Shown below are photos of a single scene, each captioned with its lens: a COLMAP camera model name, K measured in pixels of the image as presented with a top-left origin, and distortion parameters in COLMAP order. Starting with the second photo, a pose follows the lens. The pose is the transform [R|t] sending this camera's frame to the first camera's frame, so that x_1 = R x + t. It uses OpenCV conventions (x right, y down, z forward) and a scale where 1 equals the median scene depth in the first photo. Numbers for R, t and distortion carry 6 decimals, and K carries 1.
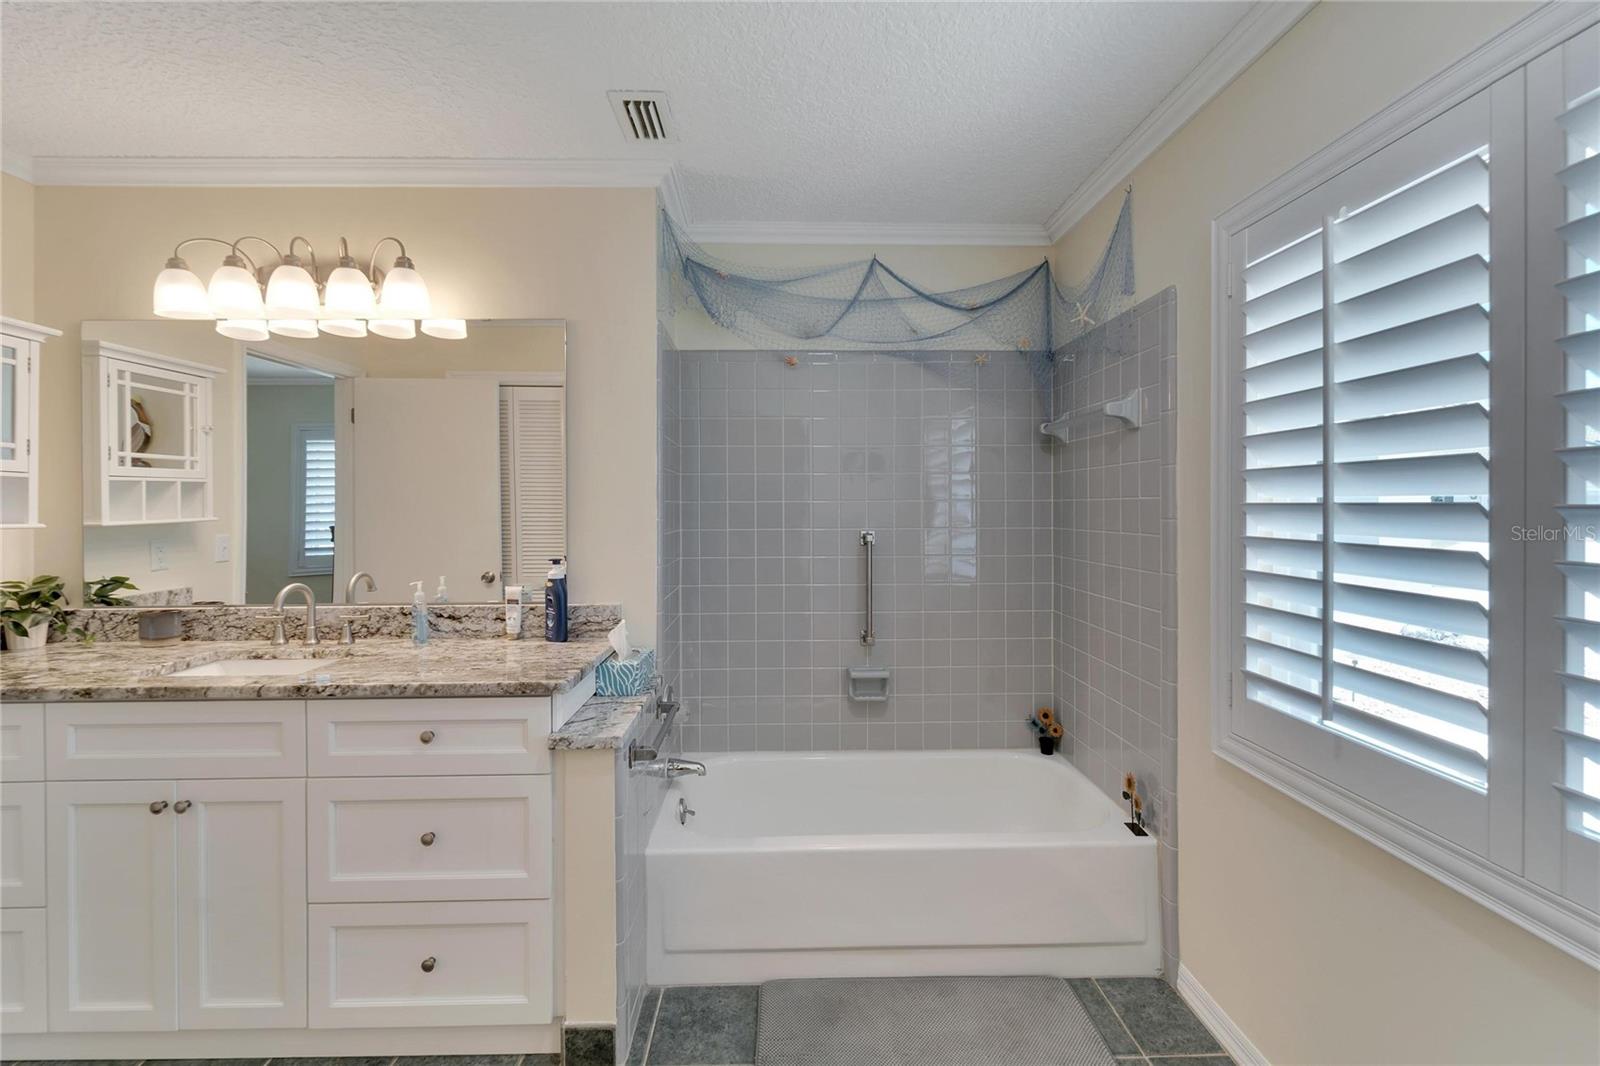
lens RADIAL K [[674.5, 0, 787.6], [0, 674.5, 500.1], [0, 0, 1]] dist [0.000195, -0.000415]
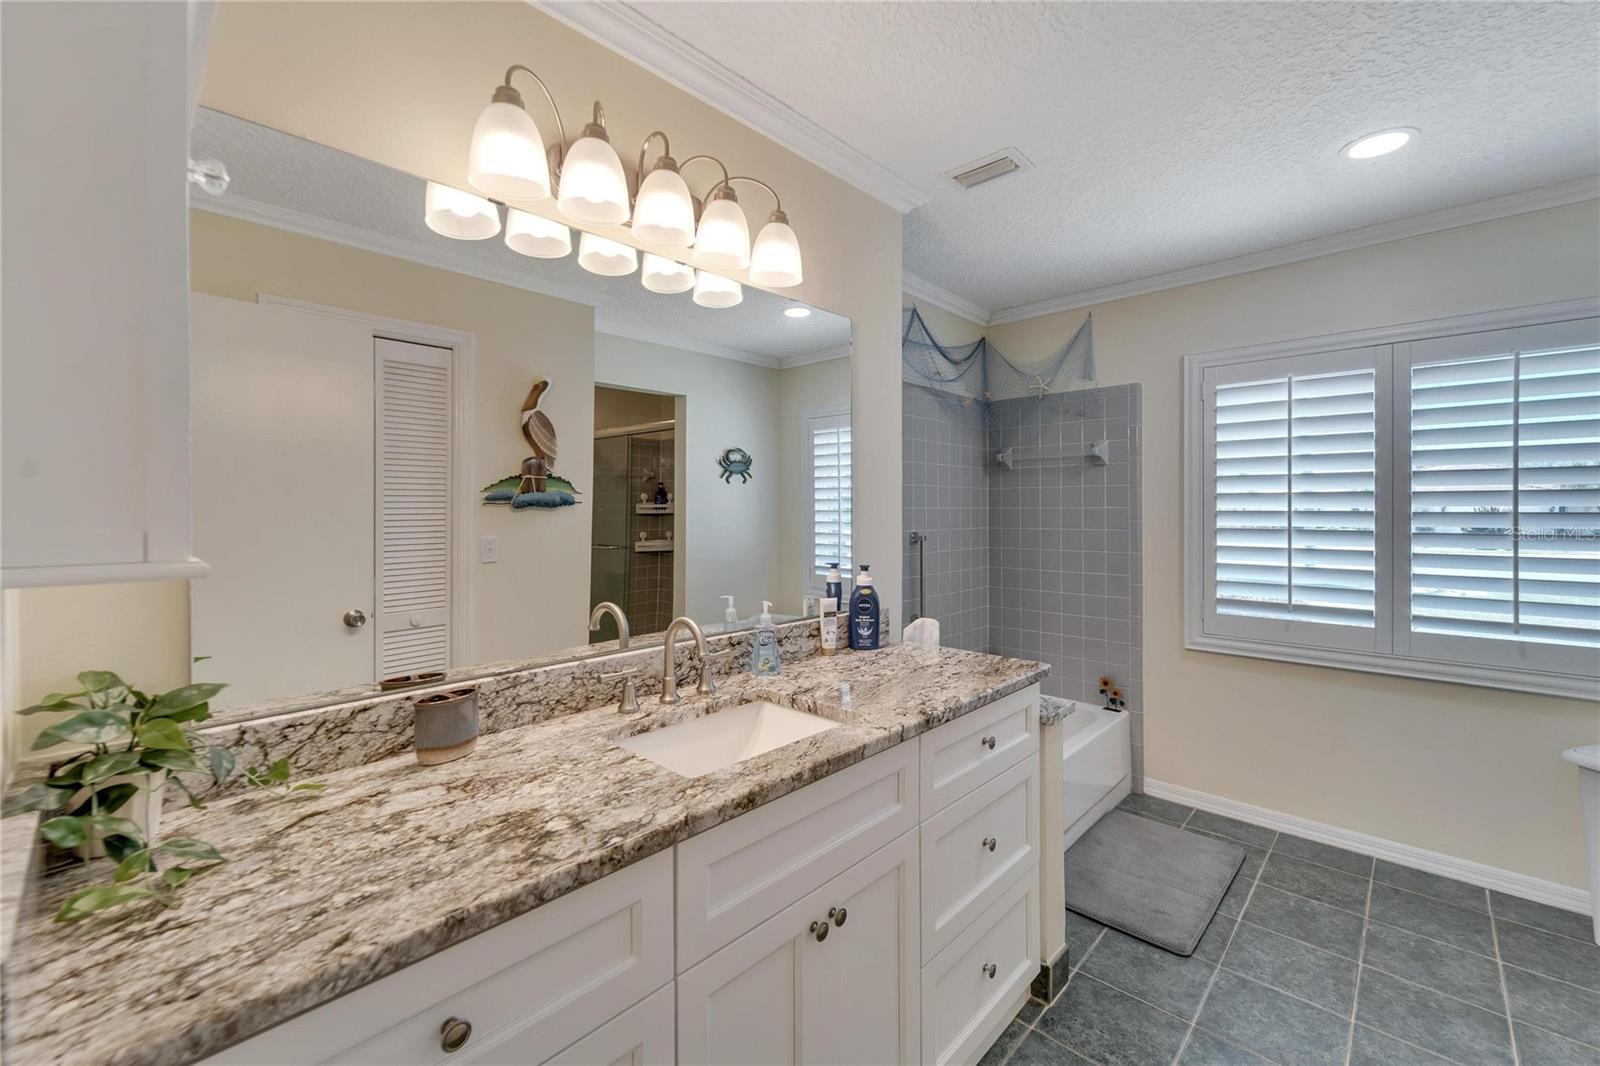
lens RADIAL K [[656.8, 0, 803.2], [0, 656.8, 515.0], [0, 0, 1]] dist [0.001098, -0.000023]
pose [[0.699548, 0.000254, 0.714585, -1.082528], [-0.006890, 0.999956, 0.006389, 0.008994], [-0.714552, -0.009393, 0.699519, 0.398038]]
